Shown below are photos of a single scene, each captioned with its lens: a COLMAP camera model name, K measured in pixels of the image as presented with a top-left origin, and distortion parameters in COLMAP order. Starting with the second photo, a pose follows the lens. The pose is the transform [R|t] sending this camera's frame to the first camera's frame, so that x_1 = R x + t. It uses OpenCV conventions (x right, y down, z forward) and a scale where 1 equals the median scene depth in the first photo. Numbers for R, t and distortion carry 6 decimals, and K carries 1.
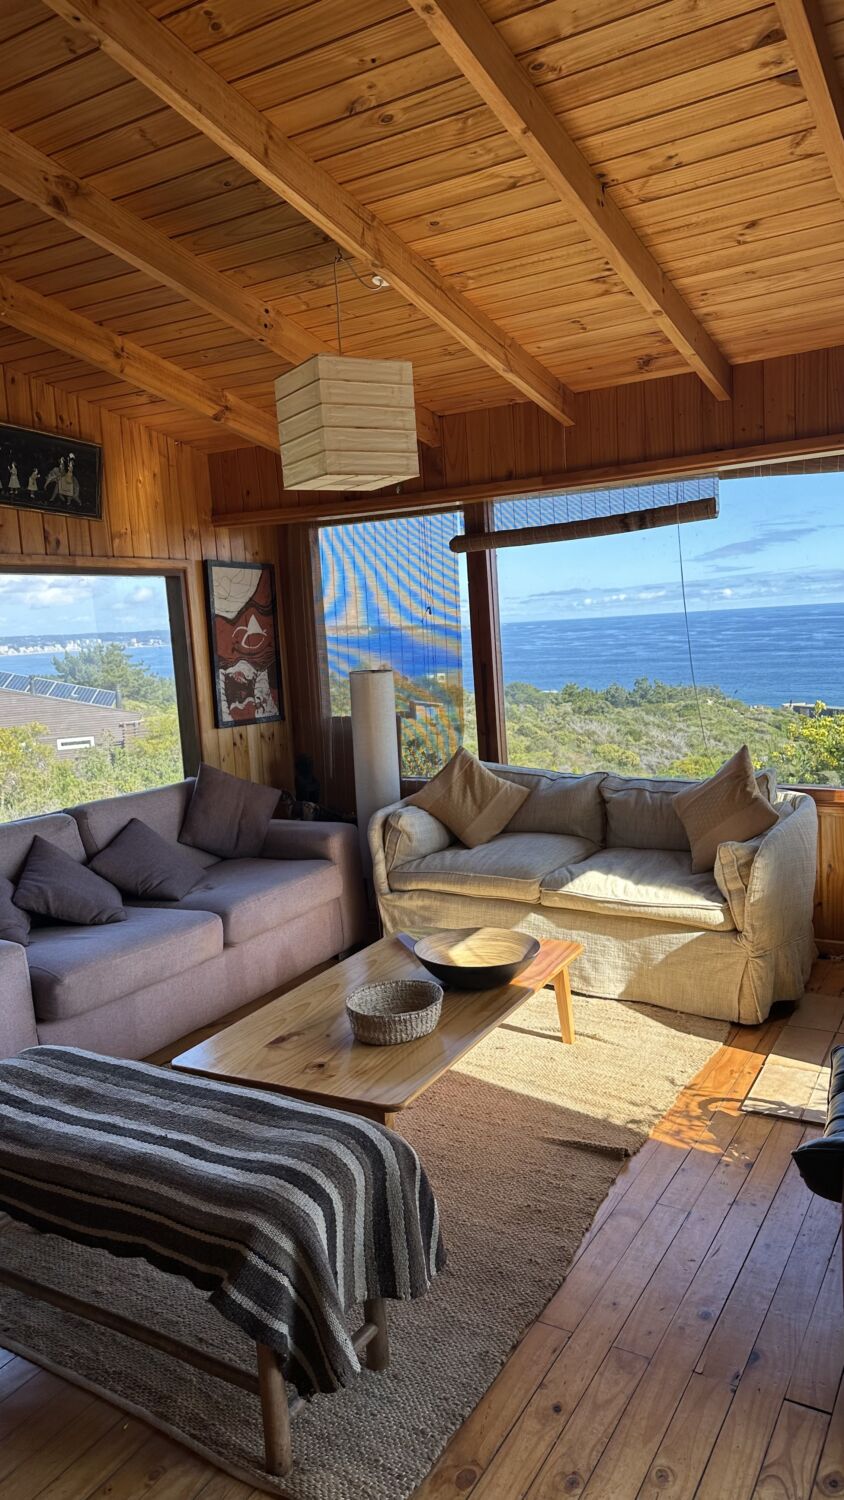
lens RADIAL K [[1062.5, 0, 420.0], [0, 1062.5, 744.2], [0, 0, 1]] dist [0.169441, -0.303355]
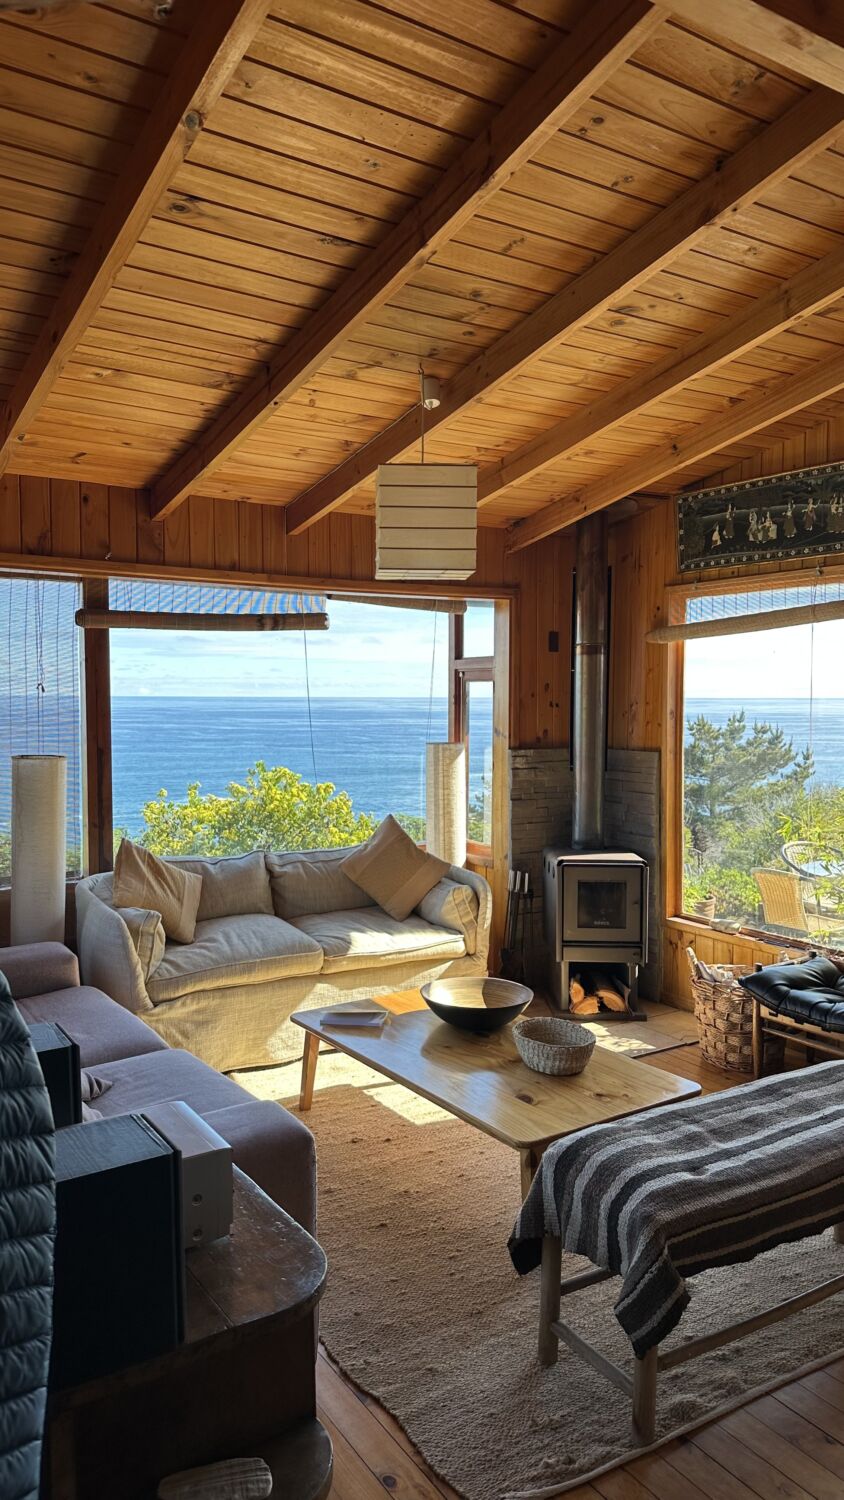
lens RADIAL K [[1062.5, 0, 420.0], [0, 1062.5, 744.2], [0, 0, 1]] dist [0.169441, -0.303355]
pose [[0.434523, 0.010273, 0.900602, -0.763794], [0.074502, 0.996098, -0.047308, -0.018392], [-0.897574, 0.087653, 0.432062, 0.410884]]
